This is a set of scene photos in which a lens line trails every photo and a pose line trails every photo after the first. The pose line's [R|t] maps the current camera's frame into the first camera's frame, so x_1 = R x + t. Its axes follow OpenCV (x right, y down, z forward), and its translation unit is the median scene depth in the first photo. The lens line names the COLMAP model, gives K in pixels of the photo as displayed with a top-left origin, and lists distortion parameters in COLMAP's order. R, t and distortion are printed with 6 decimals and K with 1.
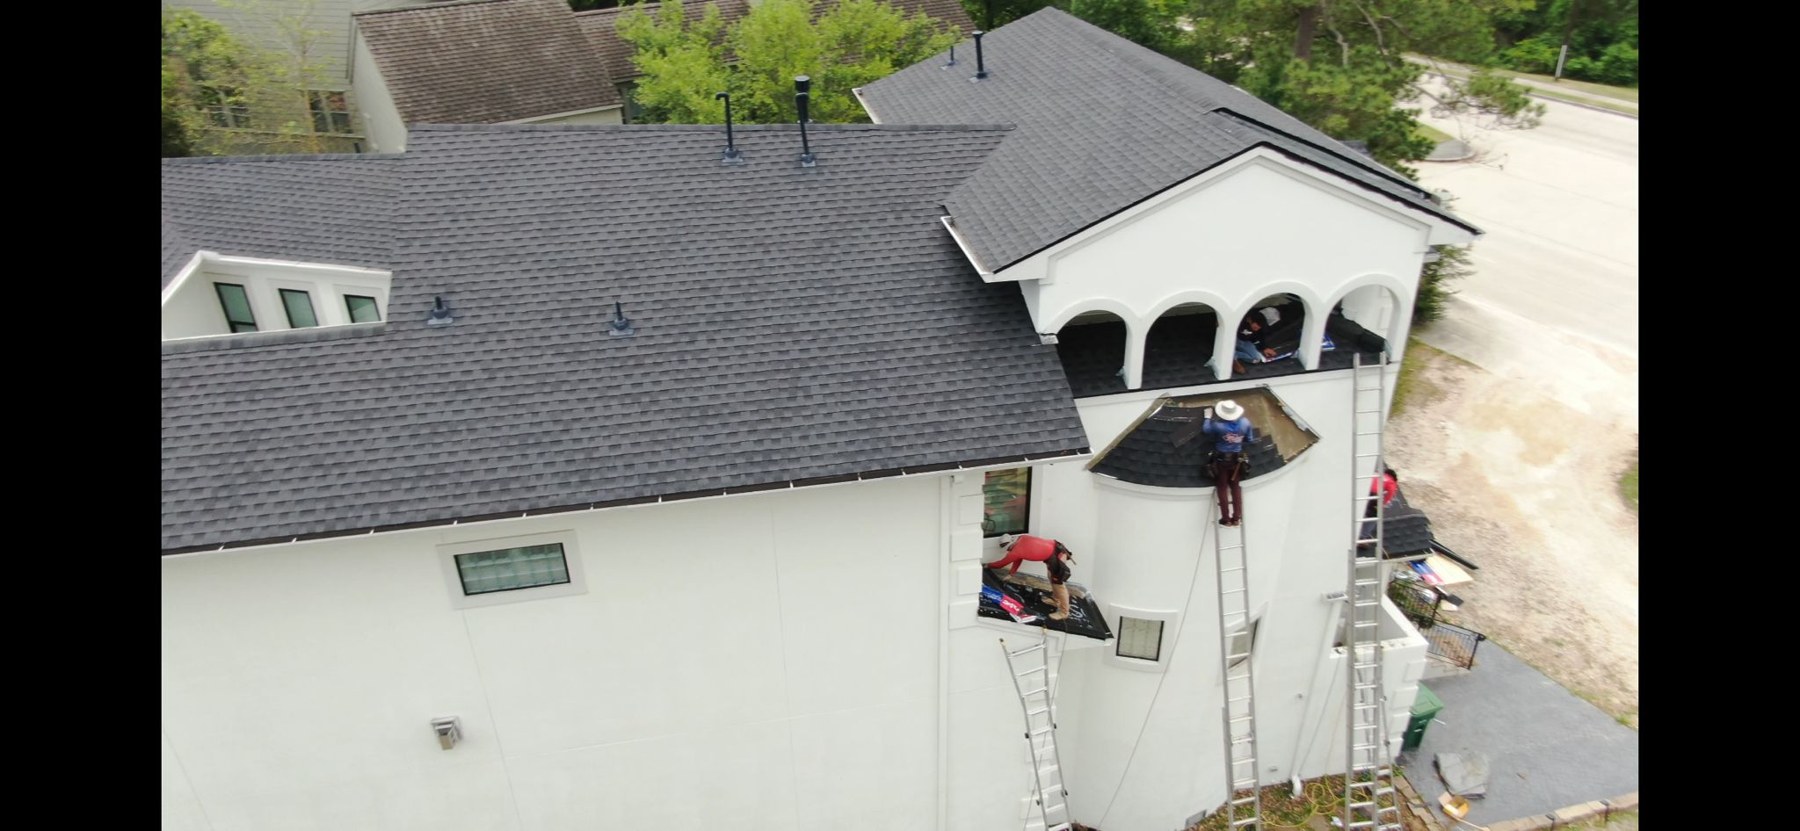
lens RADIAL K [[1111.7, 0, 884.1], [0, 1111.7, 419.0], [0, 0, 1]] dist [0.028914, -0.001536]
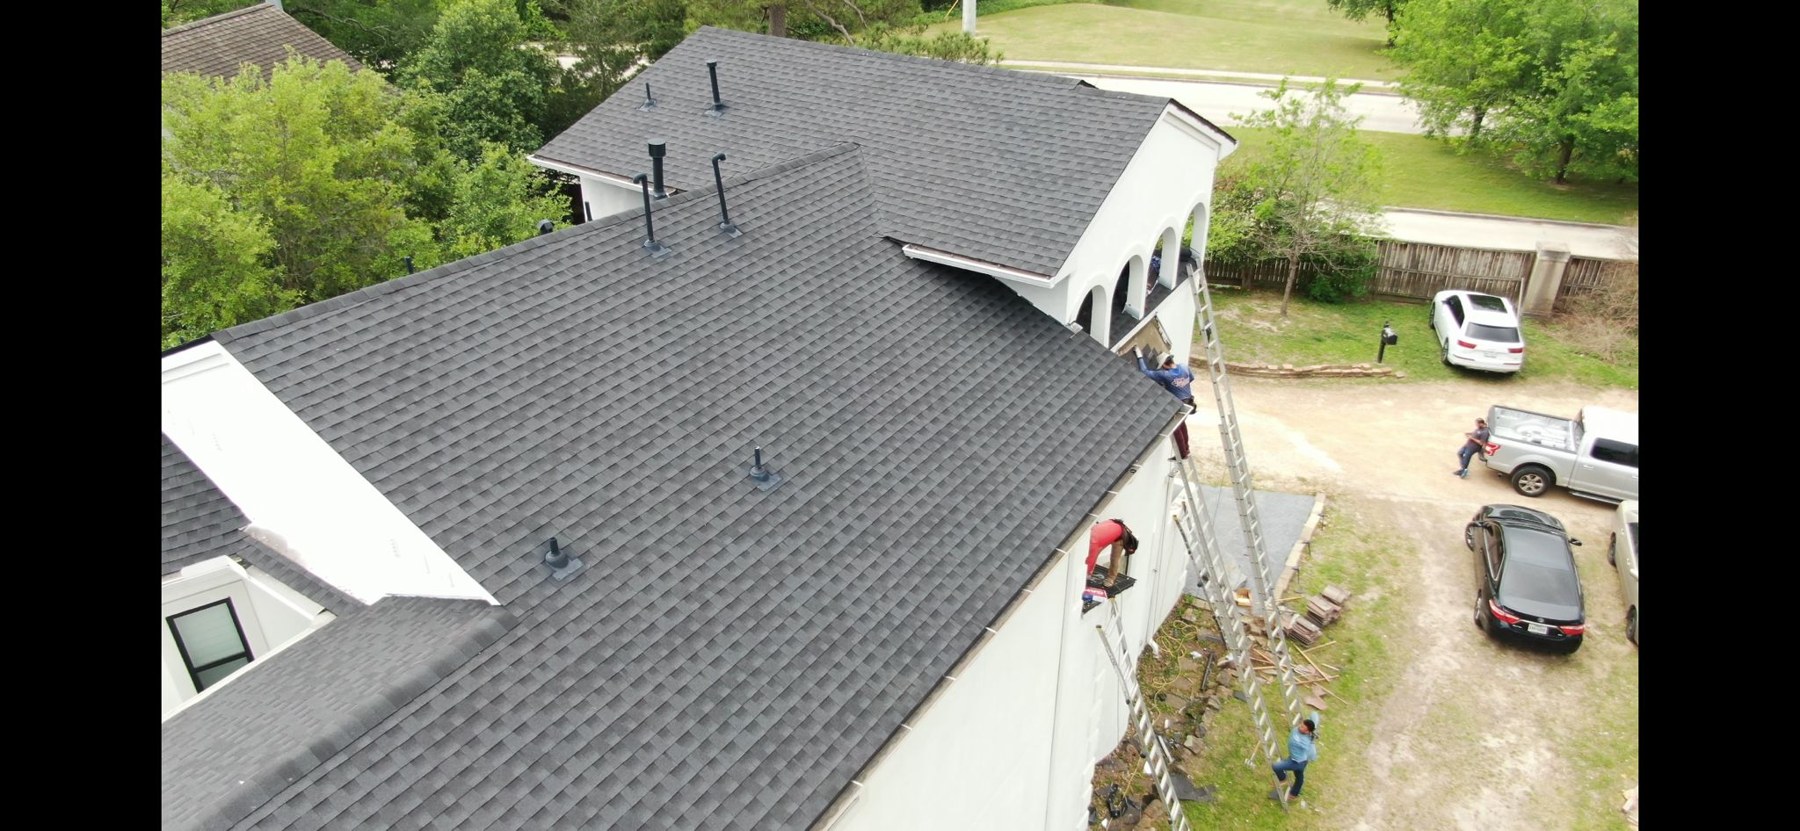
lens RADIAL K [[1111.7, 0, 908.2], [0, 1111.7, 416.3], [0, 0, 1]] dist [0.028914, -0.001536]
pose [[0.700014, -0.353797, 0.620329, -0.616177], [0.359291, 0.925187, 0.122226, -0.175966], [-0.617164, 0.137318, 0.774760, 0.318150]]
